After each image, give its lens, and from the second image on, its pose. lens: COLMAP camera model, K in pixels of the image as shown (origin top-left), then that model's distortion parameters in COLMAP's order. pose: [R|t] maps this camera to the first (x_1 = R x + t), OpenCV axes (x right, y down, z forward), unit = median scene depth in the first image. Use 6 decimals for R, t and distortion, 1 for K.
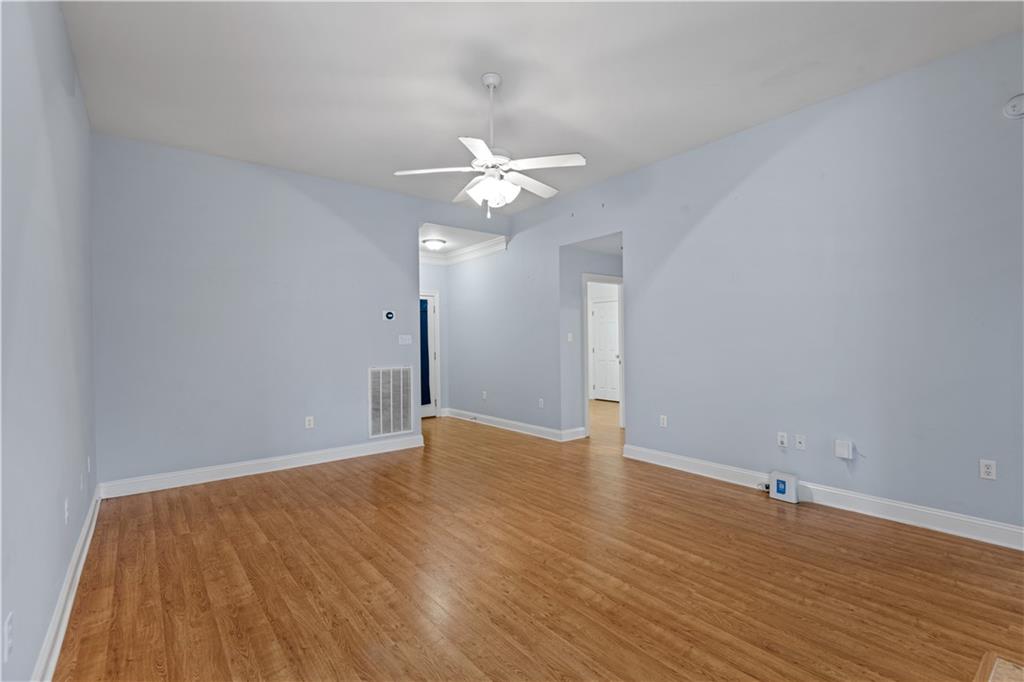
lens RADIAL K [[473.6, 0, 513.2], [0, 473.6, 340.8], [0, 0, 1]] dist [0.002312, -0.001265]
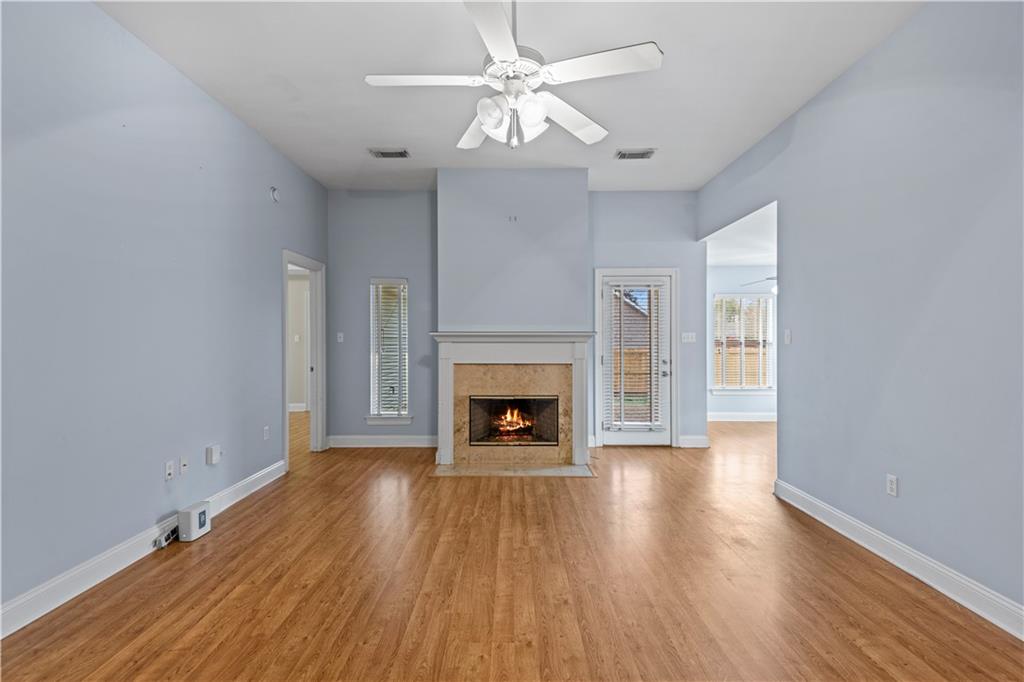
lens RADIAL K [[473.6, 0, 511.7], [0, 473.6, 340.3], [0, 0, 1]] dist [0.002312, -0.001265]
pose [[-0.788613, 0.011479, 0.614783, -0.495280], [0.010921, 0.999929, -0.004662, 0.001324], [-0.614793, 0.003037, -0.788683, 1.697527]]
